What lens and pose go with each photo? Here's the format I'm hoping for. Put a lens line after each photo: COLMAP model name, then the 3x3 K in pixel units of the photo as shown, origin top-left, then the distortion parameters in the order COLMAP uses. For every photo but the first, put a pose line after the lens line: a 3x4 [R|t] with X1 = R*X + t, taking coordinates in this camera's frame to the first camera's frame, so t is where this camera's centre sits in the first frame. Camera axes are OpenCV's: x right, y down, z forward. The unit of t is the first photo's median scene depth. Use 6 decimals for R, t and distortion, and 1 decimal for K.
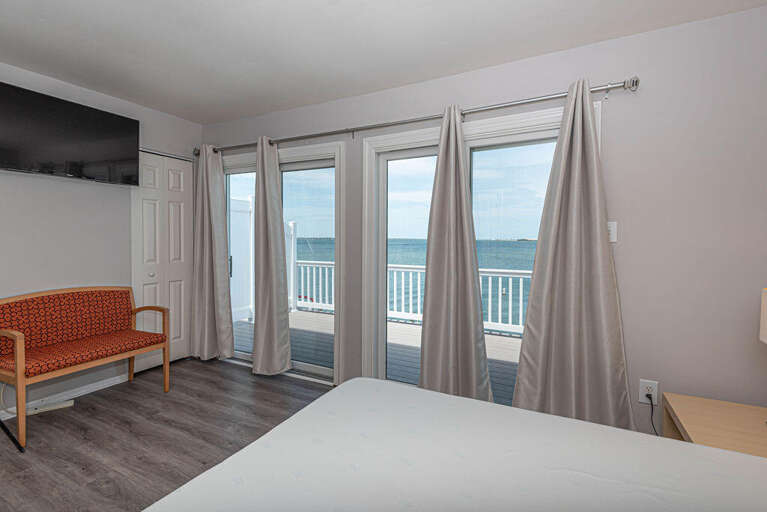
lens RADIAL K [[358.4, 0, 358.0], [0, 358.4, 241.6], [0, 0, 1]] dist [0.017263, -0.004596]
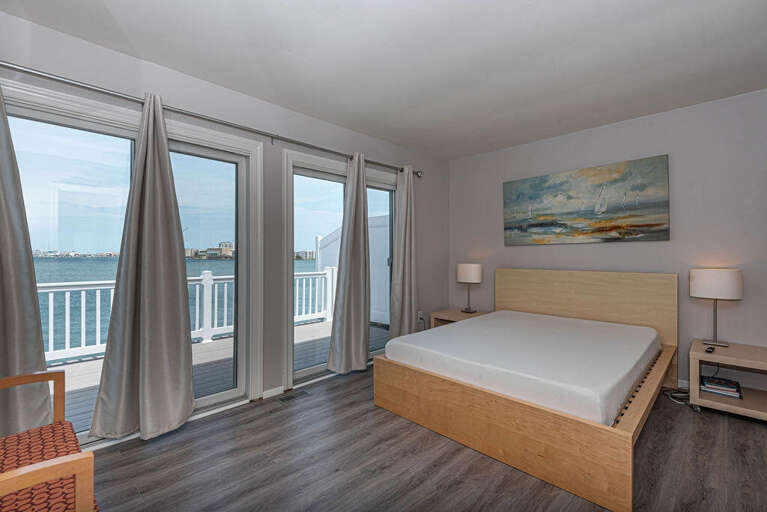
lens RADIAL K [[358.4, 0, 382.8], [0, 358.4, 255.3], [0, 0, 1]] dist [0.017263, -0.004596]
pose [[0.267371, -0.017634, 0.963432, -0.579233], [-0.005290, 0.999791, 0.019768, -0.008087], [-0.963579, -0.010382, 0.267222, 0.303681]]
